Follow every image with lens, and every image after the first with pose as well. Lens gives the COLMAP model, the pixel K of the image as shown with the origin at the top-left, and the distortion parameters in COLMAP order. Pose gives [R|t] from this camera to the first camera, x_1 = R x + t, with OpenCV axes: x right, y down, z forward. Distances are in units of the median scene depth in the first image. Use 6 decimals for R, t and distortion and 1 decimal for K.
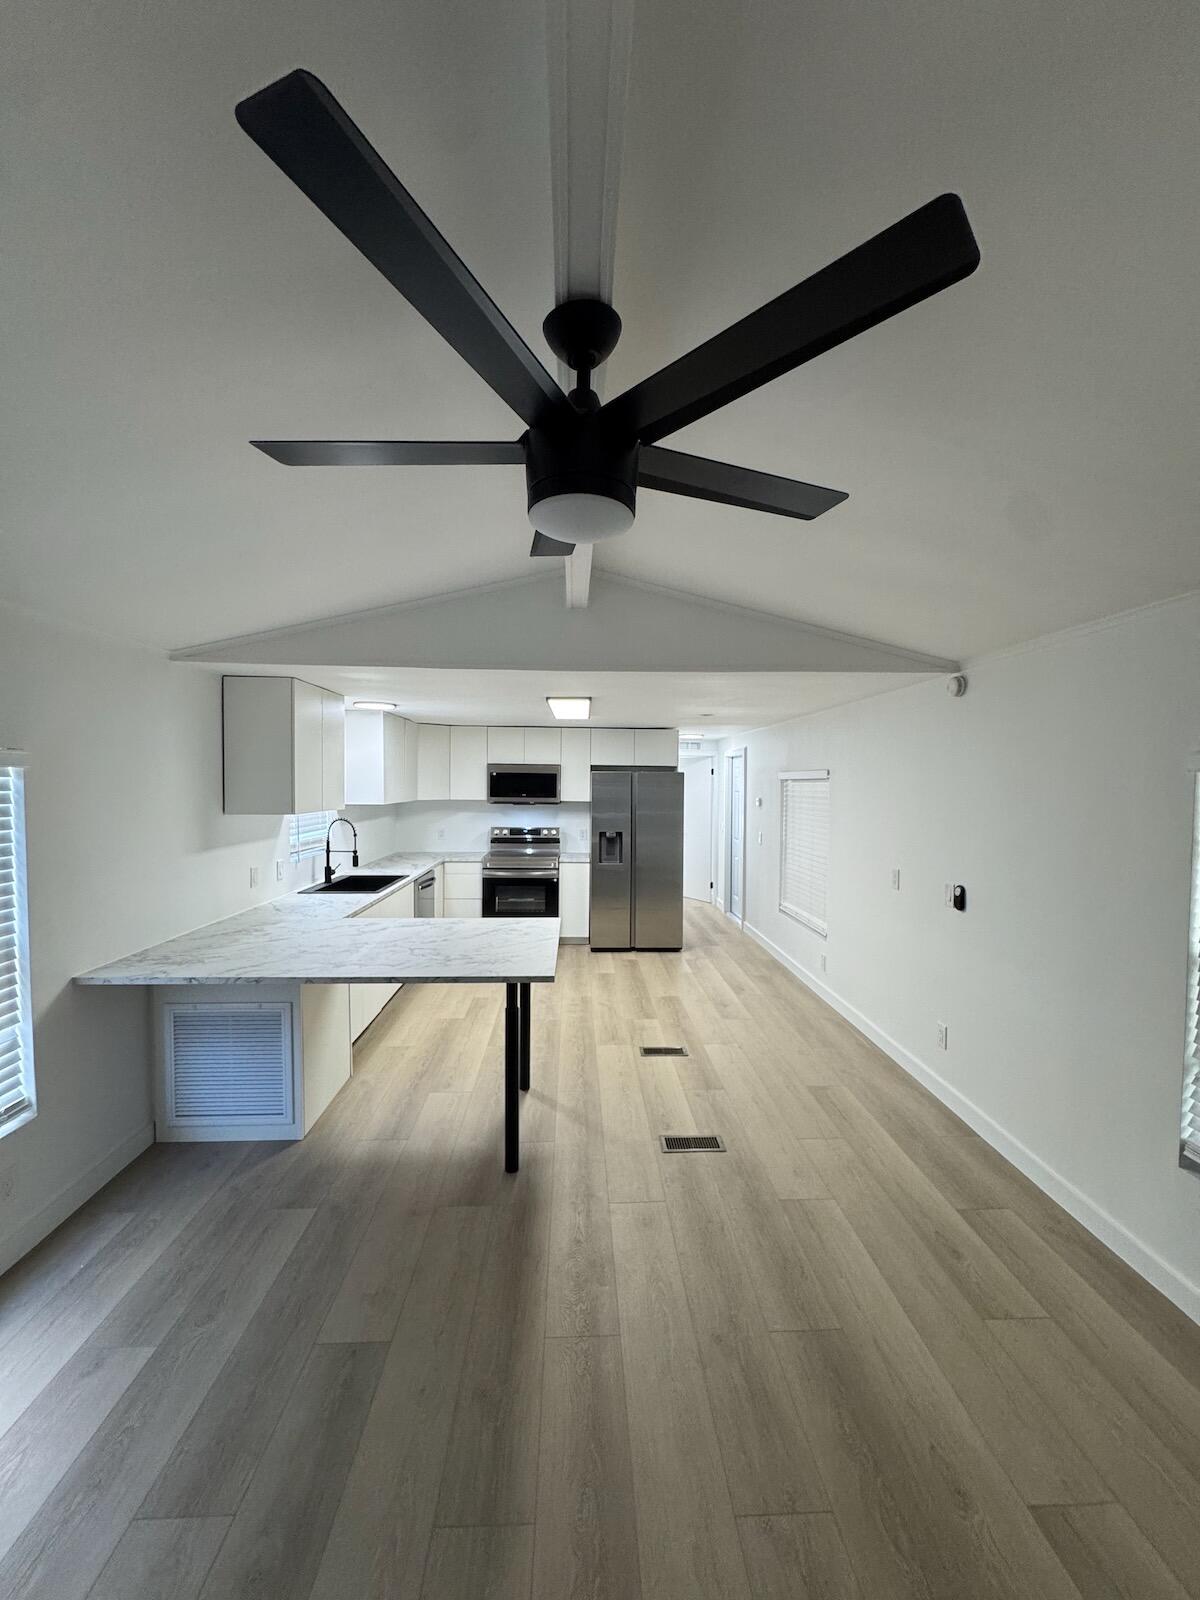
lens RADIAL K [[637.9, 0, 602.2], [0, 637.9, 804.3], [0, 0, 1]] dist [0.000194, -0.000044]
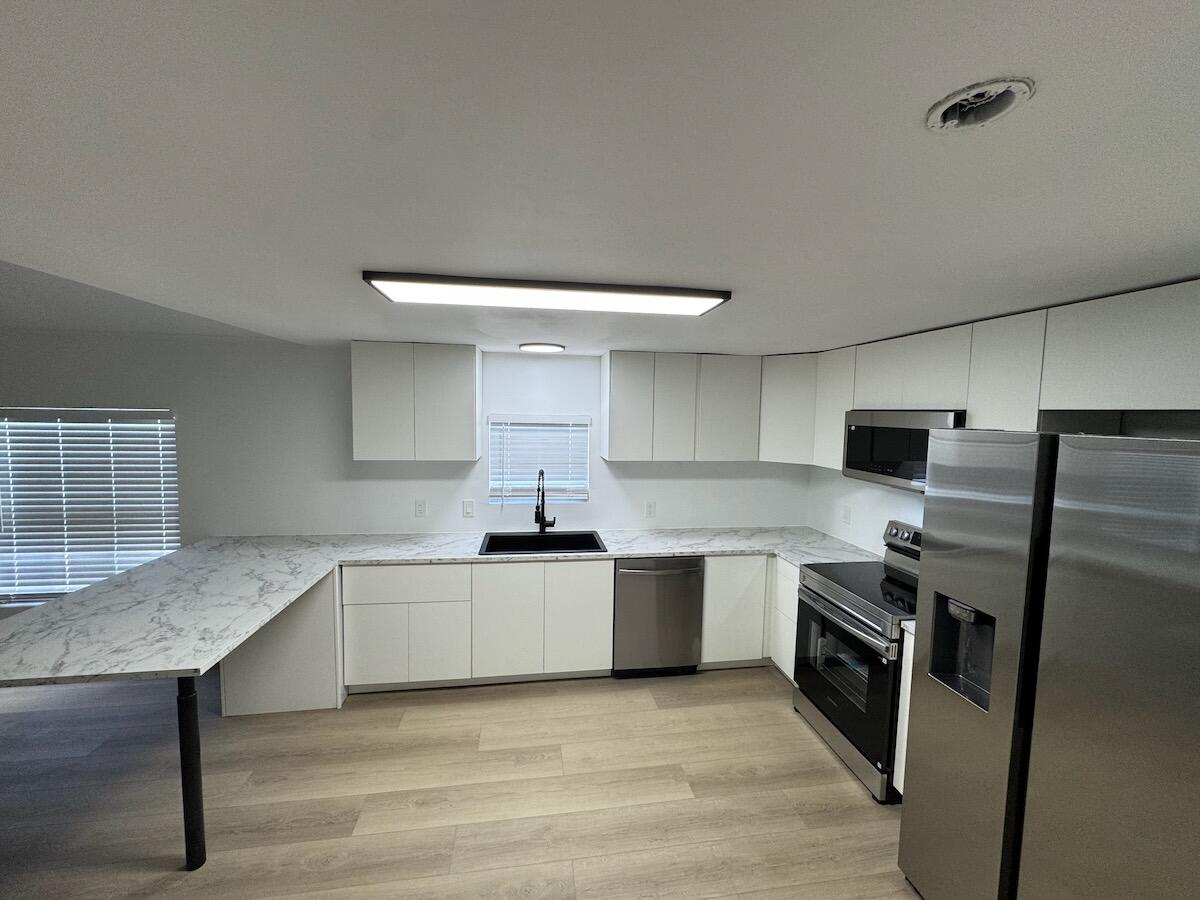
lens RADIAL K [[478.4, 0, 600.0], [0, 478.4, 450.0], [0, 0, 1]] dist [0.000194, -0.000044]
pose [[0.111283, 0.067865, -0.991469, 0.290782], [-0.053623, 0.996622, 0.062200, -0.054084], [0.992341, 0.046244, 0.114546, 0.919647]]
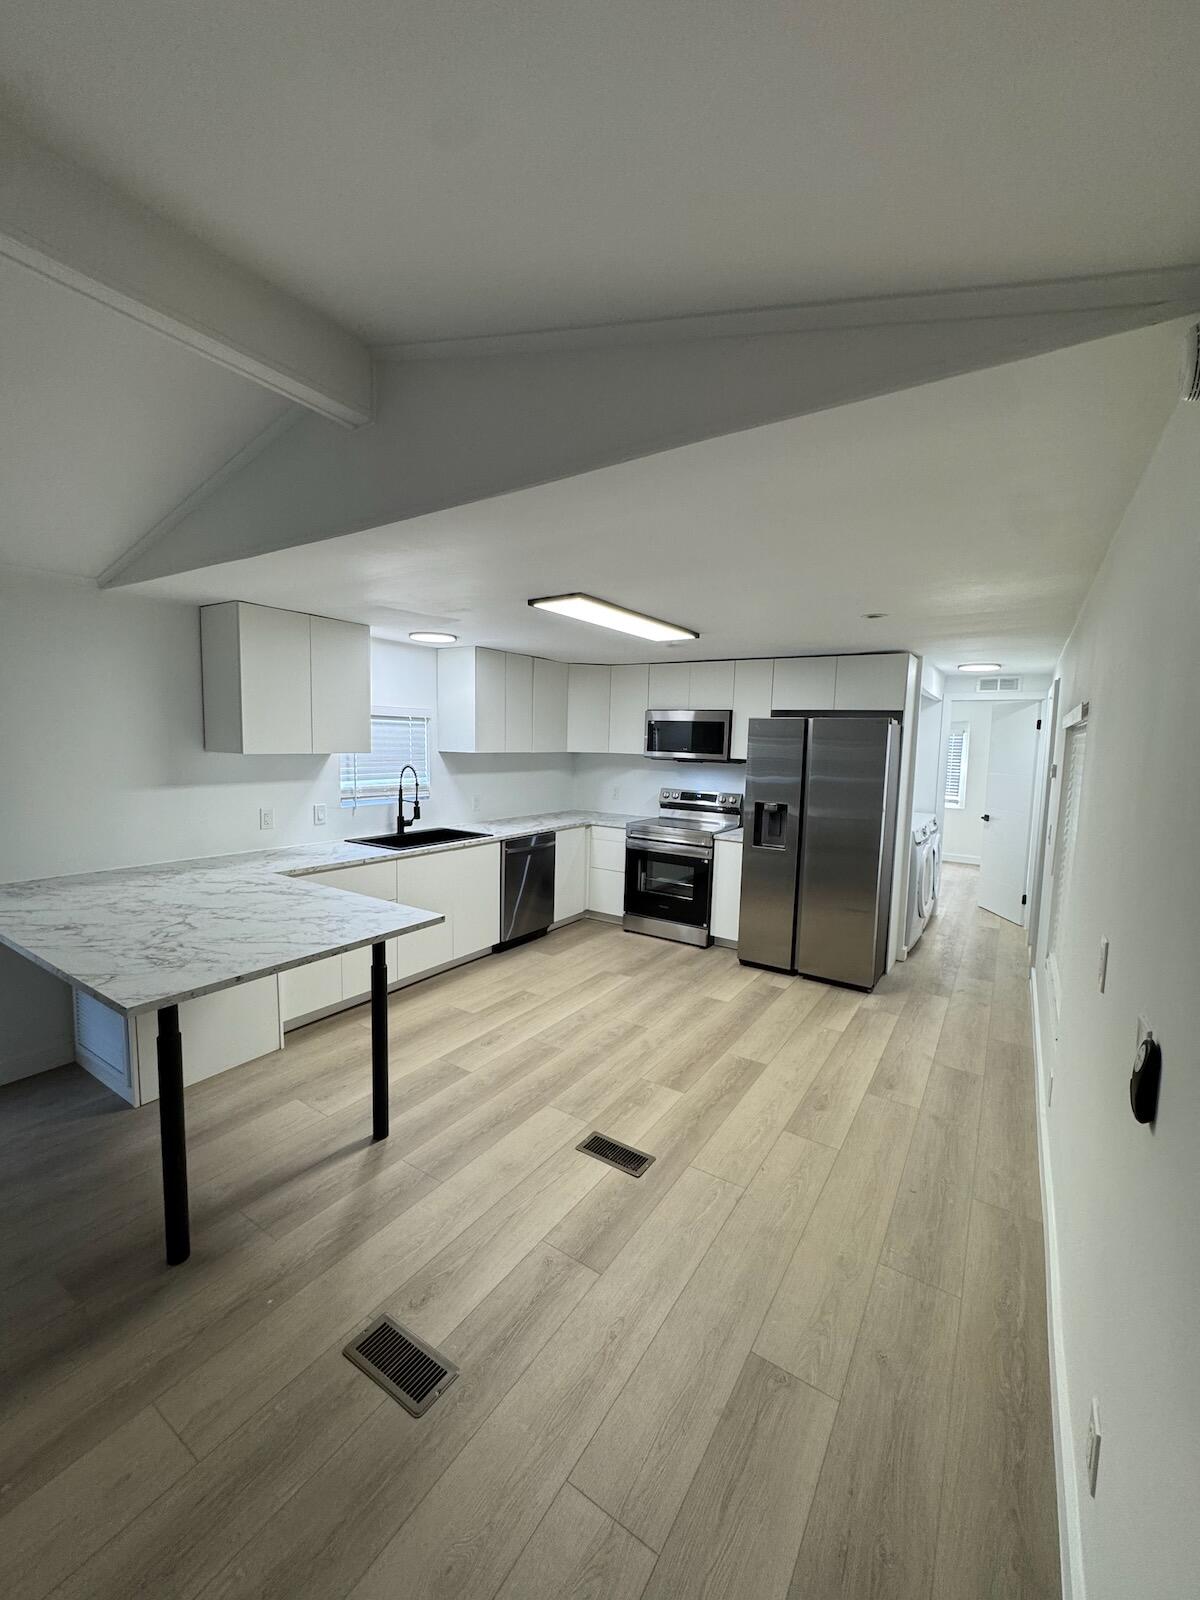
lens RADIAL K [[637.9, 0, 602.2], [0, 637.9, 804.3], [0, 0, 1]] dist [0.000194, -0.000044]
pose [[0.811475, 0.070613, -0.580106, 0.323640], [-0.038255, 0.996962, 0.067841, 0.004422], [0.583134, -0.032859, 0.811711, 0.381432]]
